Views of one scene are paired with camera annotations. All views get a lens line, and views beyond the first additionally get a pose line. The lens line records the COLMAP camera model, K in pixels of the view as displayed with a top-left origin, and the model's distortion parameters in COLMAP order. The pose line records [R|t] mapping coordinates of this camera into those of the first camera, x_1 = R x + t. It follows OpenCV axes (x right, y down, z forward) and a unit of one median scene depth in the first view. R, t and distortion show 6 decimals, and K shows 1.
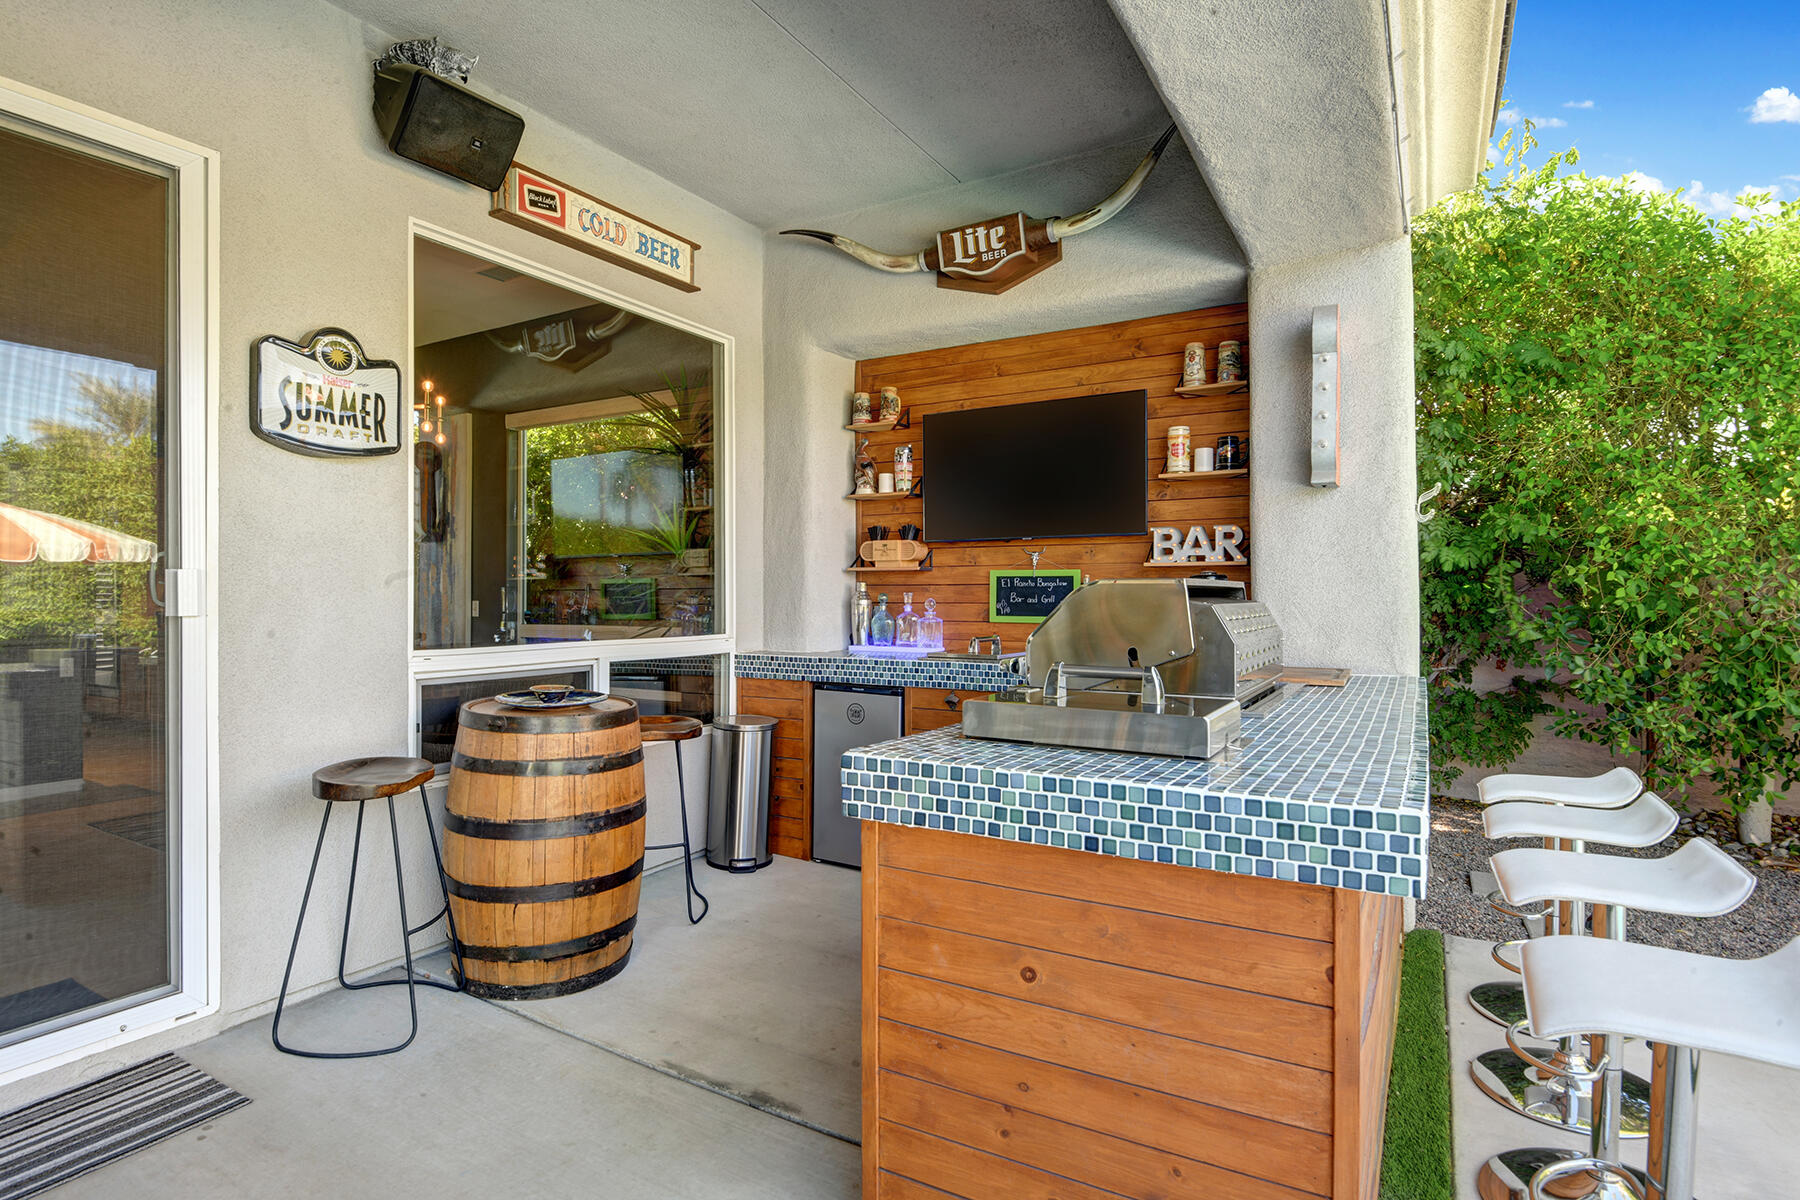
lens RADIAL K [[914.3, 0, 898.0], [0, 914.3, 598.6], [0, 0, 1]] dist [-0.000061, -0.000649]
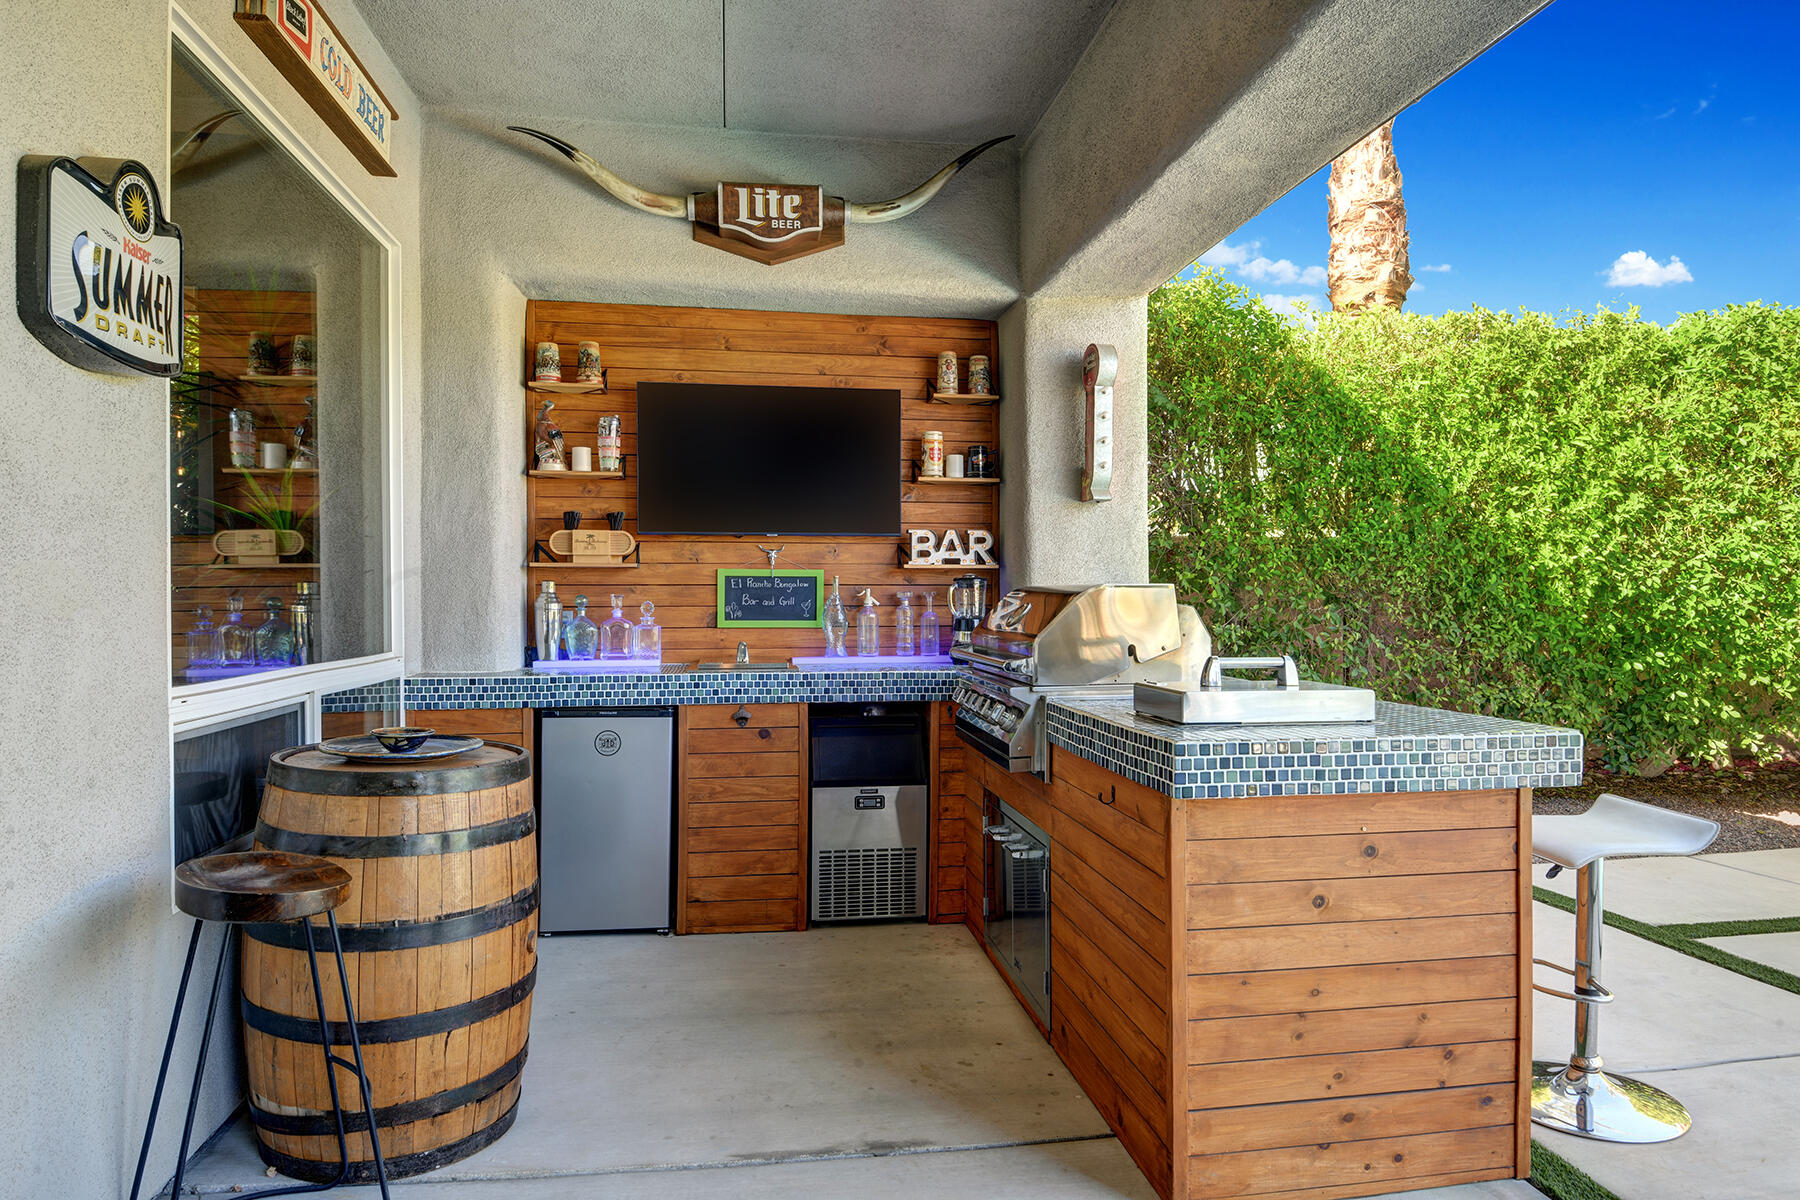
lens RADIAL K [[1102.9, 0, 906.3], [0, 1102.9, 598.1], [0, 0, 1]] dist [0.002413, -0.006013]
pose [[0.770499, -0.001995, 0.637438, -0.496422], [0.002153, 0.999998, 0.000527, -0.003381], [-0.637438, 0.000966, 0.770501, 0.075671]]
